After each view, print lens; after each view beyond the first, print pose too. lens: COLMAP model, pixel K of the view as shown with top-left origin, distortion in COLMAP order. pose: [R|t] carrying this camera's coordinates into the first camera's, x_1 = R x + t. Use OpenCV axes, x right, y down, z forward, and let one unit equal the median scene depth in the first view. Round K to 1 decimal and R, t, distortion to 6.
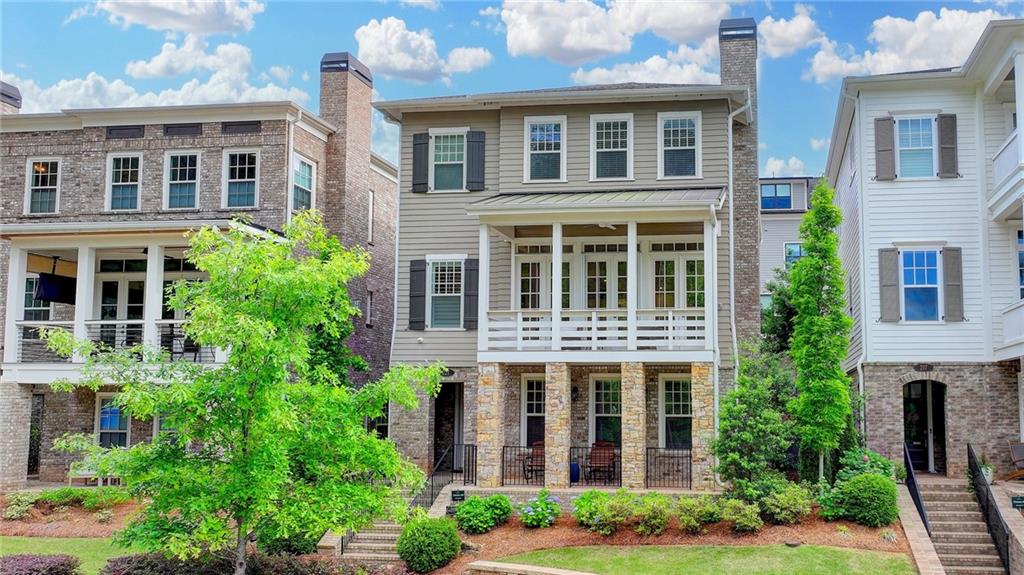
lens RADIAL K [[708.0, 0, 513.6], [0, 708.0, 287.8], [0, 0, 1]] dist [0.001099, 0.000718]
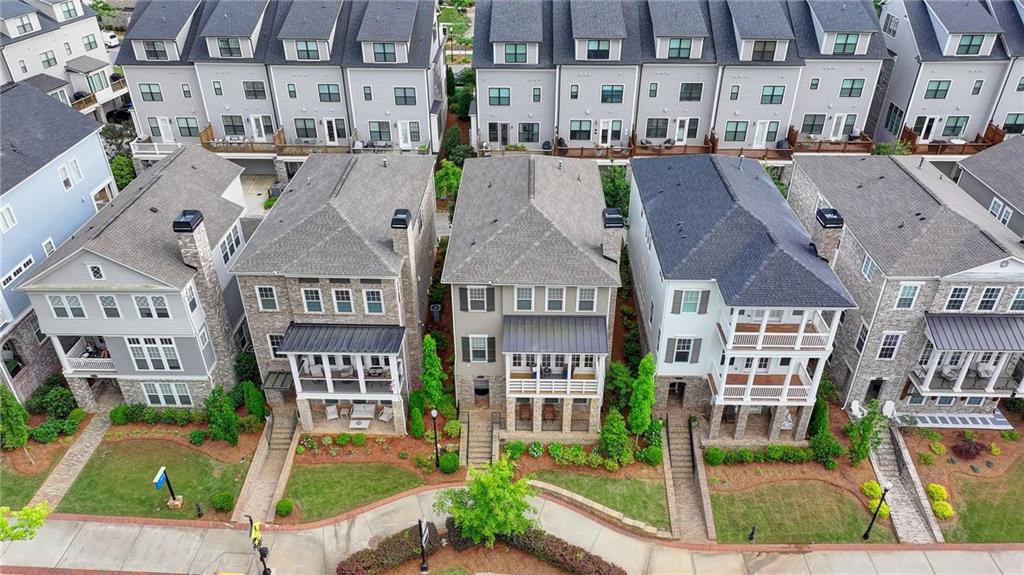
lens RADIAL K [[708.0, 0, 512.0], [0, 708.0, 287.1], [0, 0, 1]] dist [0.001099, 0.000718]
pose [[0.996708, -0.044593, 0.067706, -0.130689], [-0.003900, 0.807793, 0.589454, -1.445356], [-0.080978, -0.587778, 0.804960, -0.670162]]
